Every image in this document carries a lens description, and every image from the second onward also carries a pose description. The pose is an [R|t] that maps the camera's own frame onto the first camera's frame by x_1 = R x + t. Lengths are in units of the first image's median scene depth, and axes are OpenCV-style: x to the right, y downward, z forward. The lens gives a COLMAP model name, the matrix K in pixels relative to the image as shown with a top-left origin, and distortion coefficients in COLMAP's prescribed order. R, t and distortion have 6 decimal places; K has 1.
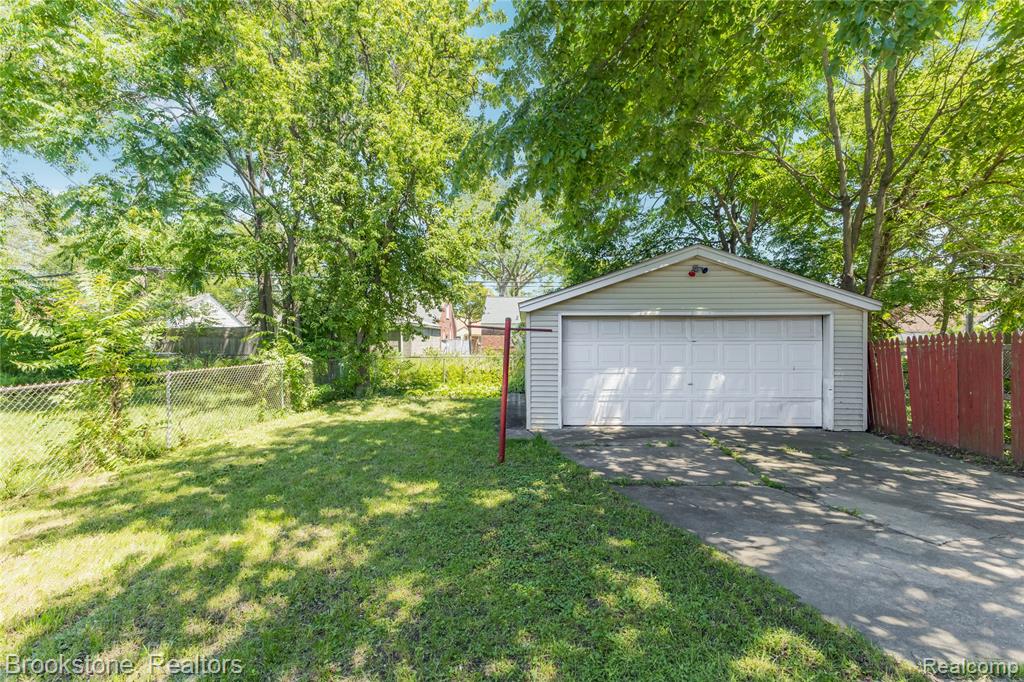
lens RADIAL K [[444.6, 0, 512.0], [0, 444.6, 341.0], [0, 0, 1]] dist [0.004130, 0.000651]
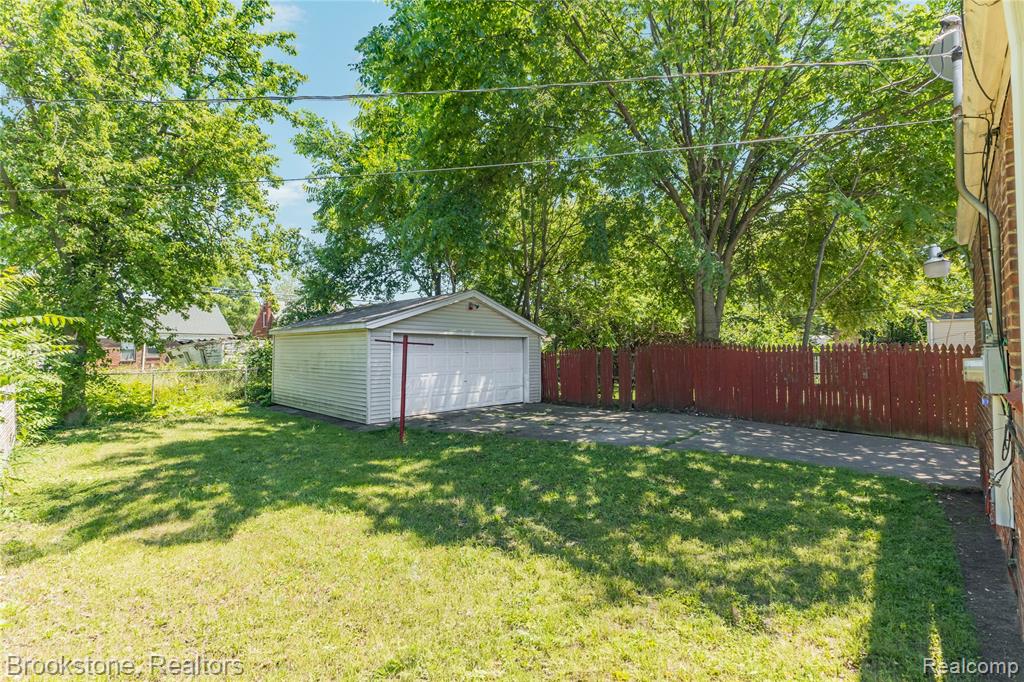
lens RADIAL K [[444.6, 0, 512.0], [0, 444.6, 341.0], [0, 0, 1]] dist [0.004130, 0.000651]
pose [[0.661467, 0.018509, 0.749746, -0.627010], [0.003430, 0.999610, -0.027703, 0.004079], [-0.749966, 0.020896, 0.661146, -0.108940]]
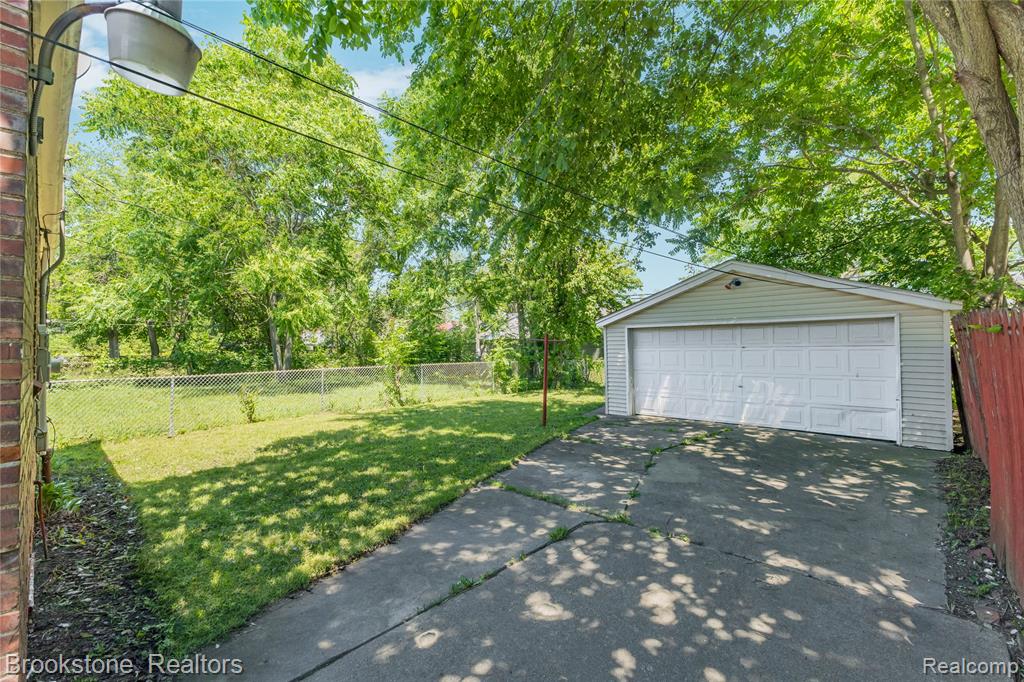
lens RADIAL K [[444.6, 0, 512.0], [0, 444.6, 341.0], [0, 0, 1]] dist [0.004130, 0.000651]
pose [[0.751295, -0.016392, -0.659763, 0.718226], [0.006158, 0.999822, -0.017828, 0.001284], [0.659938, 0.009331, 0.751262, -0.196021]]
